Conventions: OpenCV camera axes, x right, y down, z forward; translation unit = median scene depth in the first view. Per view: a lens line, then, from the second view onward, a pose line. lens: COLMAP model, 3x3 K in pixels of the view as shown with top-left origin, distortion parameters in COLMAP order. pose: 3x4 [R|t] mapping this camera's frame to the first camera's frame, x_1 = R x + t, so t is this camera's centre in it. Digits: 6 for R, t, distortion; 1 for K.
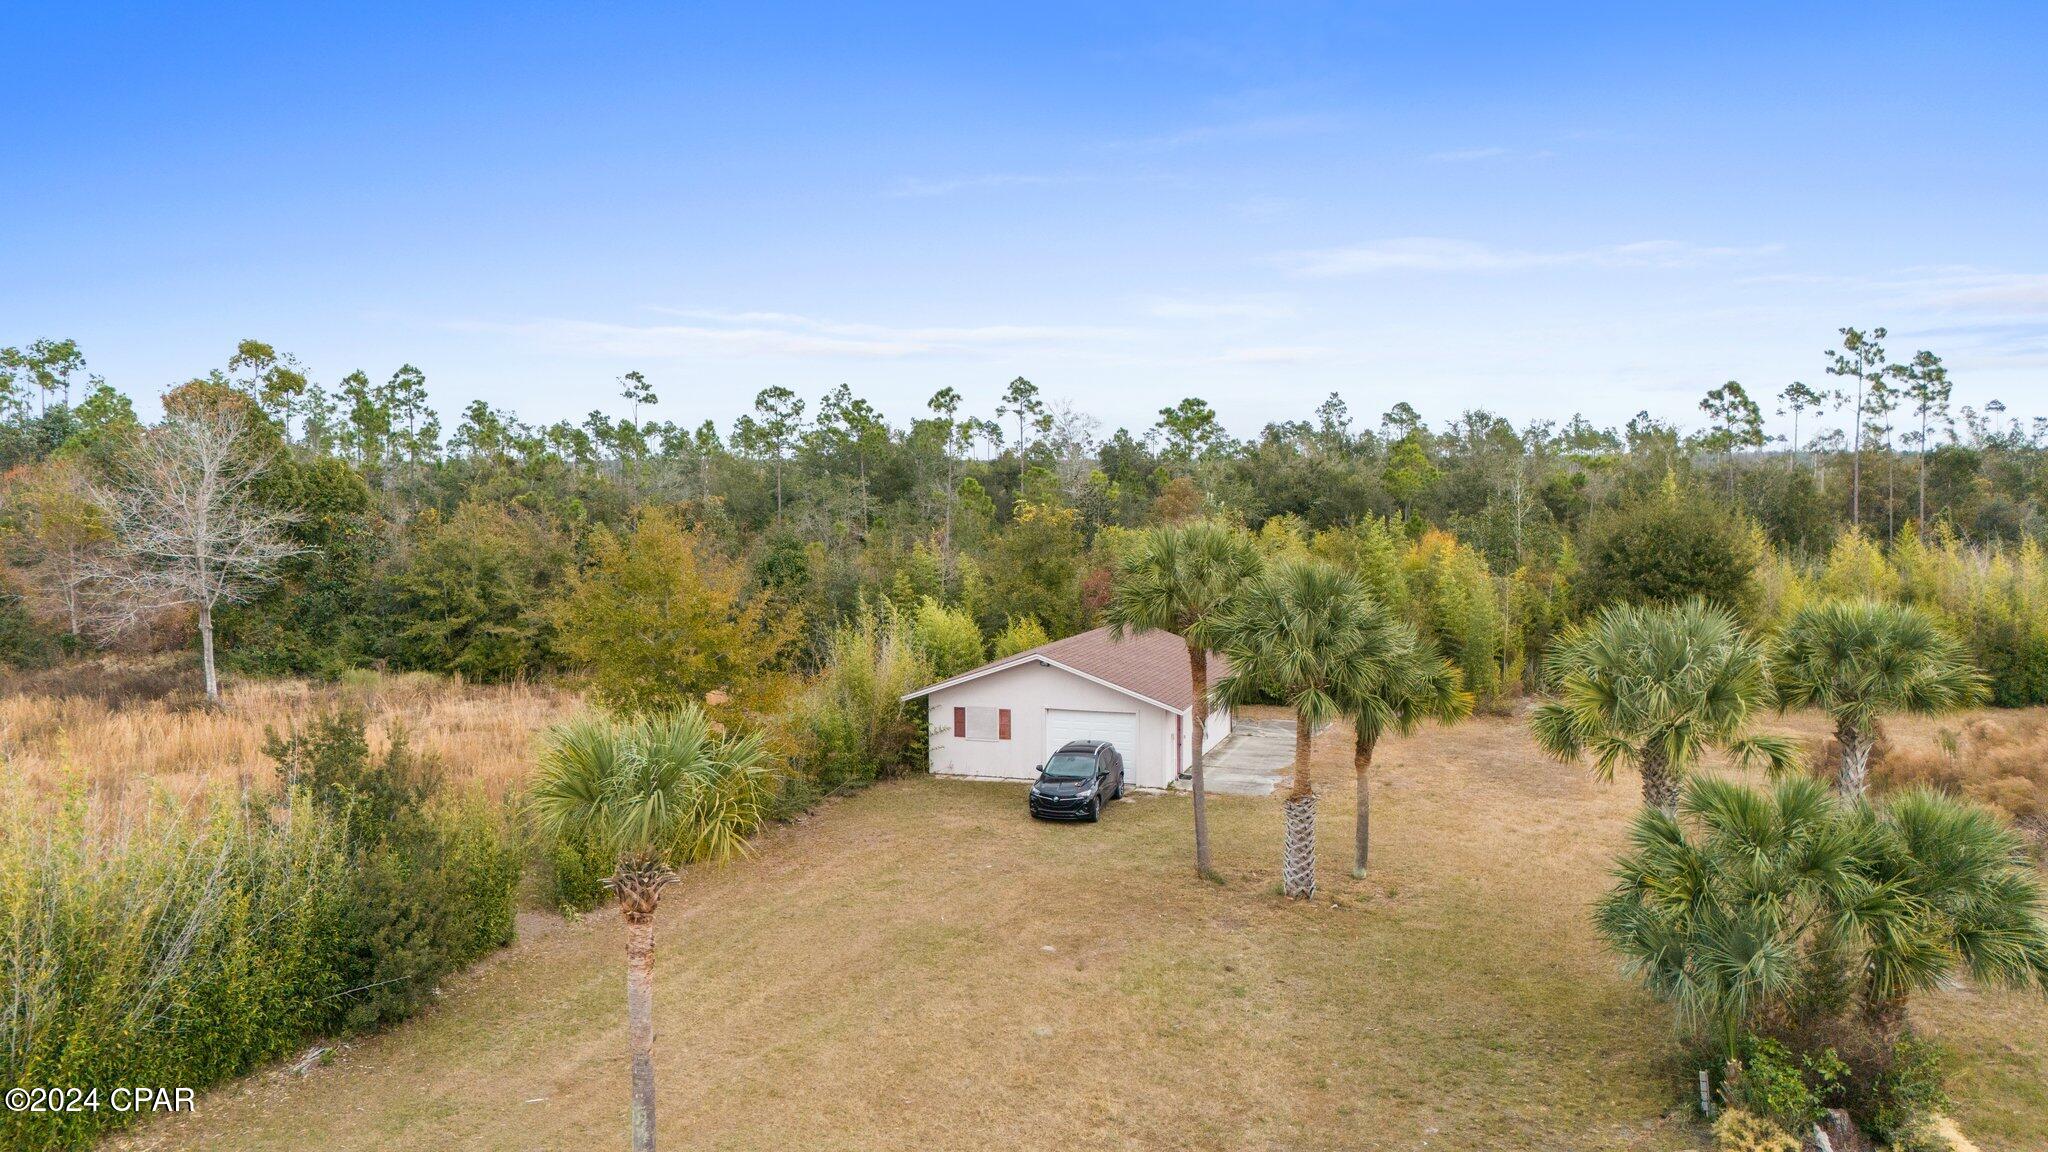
lens RADIAL K [[1509.8, 0, 1024.0], [0, 1509.8, 576.0], [0, 0, 1]] dist [0.067857, -0.063026]
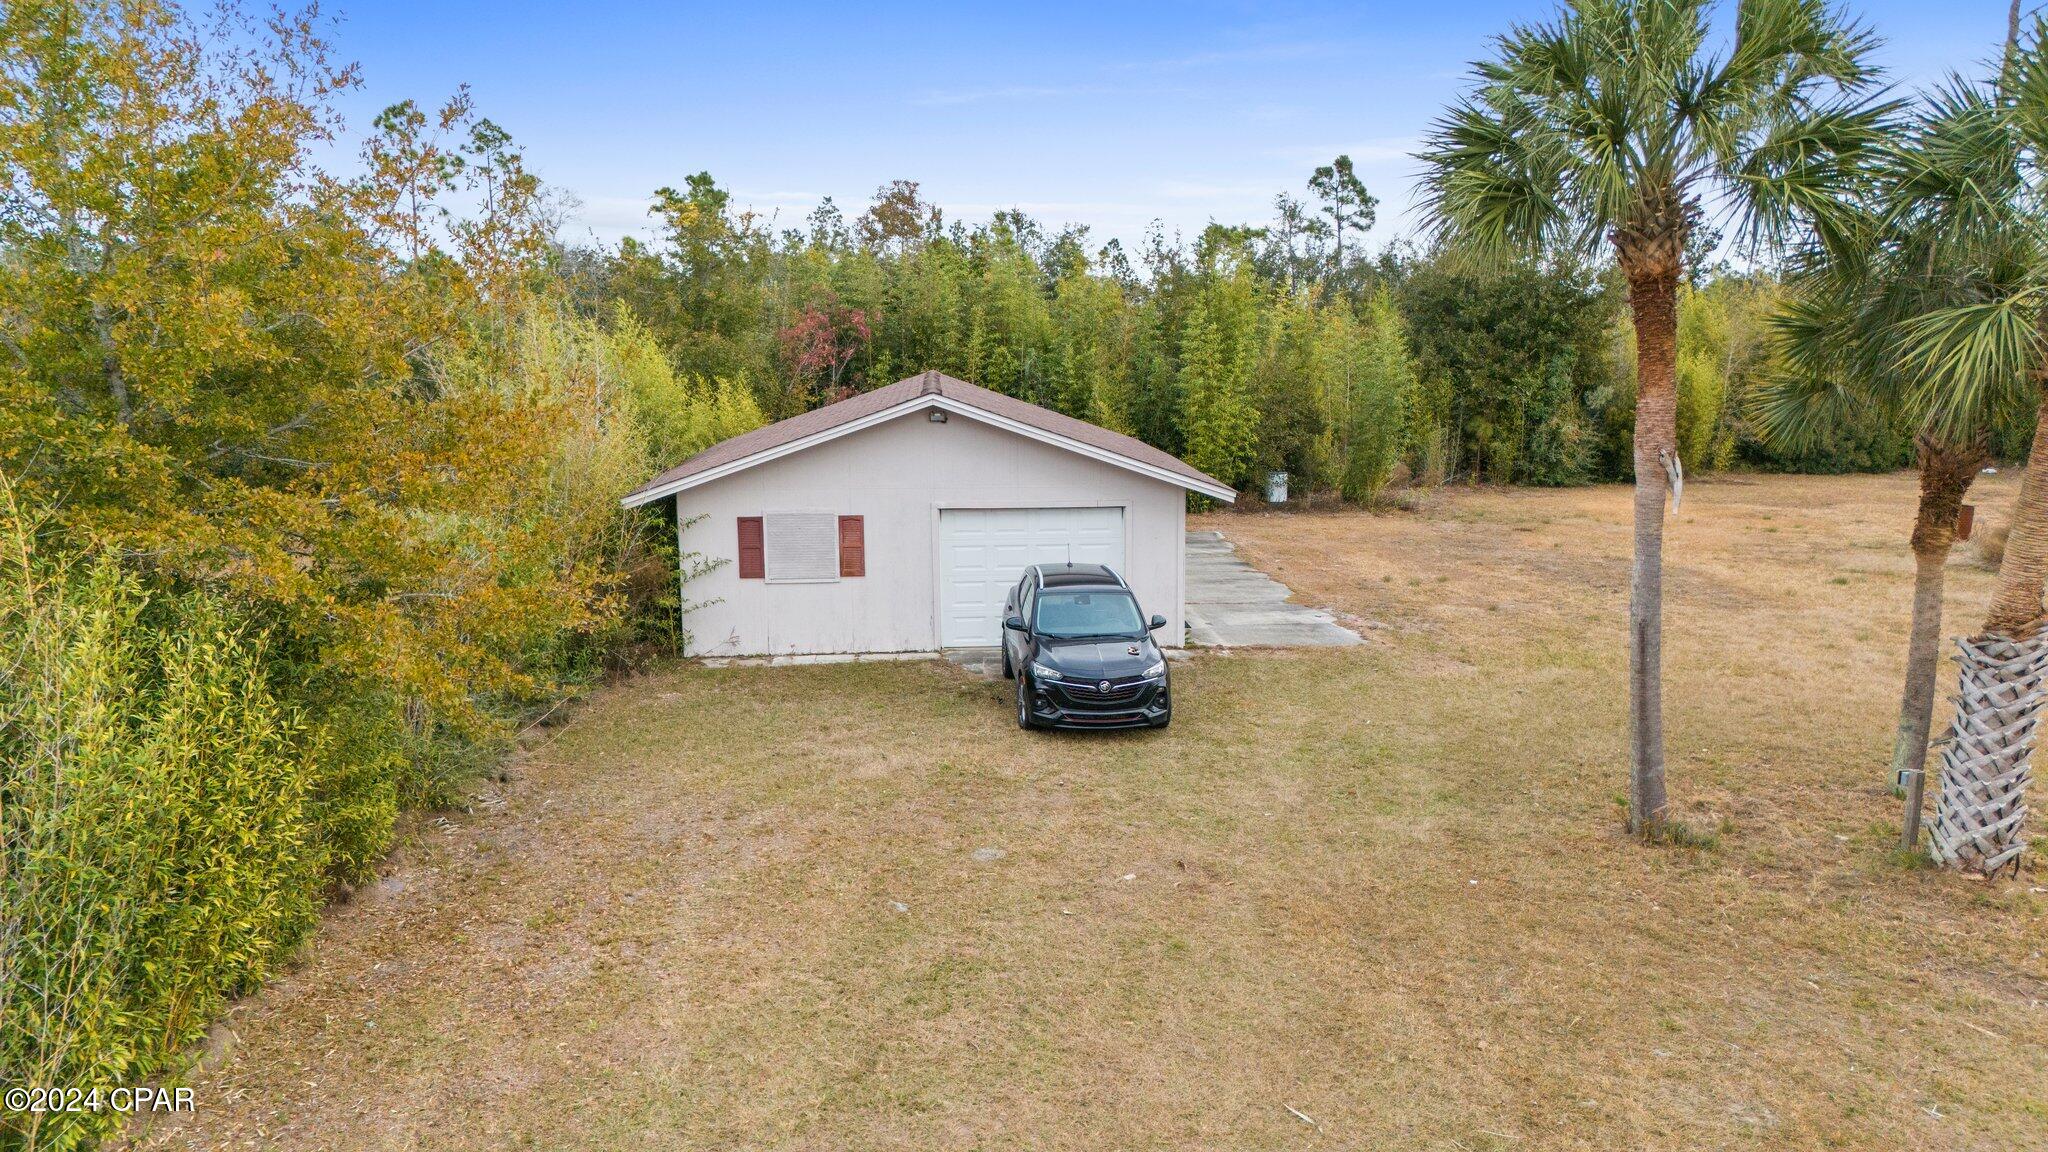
lens RADIAL K [[1509.8, 0, 1024.0], [0, 1509.8, 576.0], [0, 0, 1]] dist [0.067857, -0.063026]
pose [[0.921464, -0.062956, 0.383329, -0.147521], [0.028622, 0.995101, 0.094629, 0.062248], [-0.387409, -0.076225, 0.918751, 0.519943]]
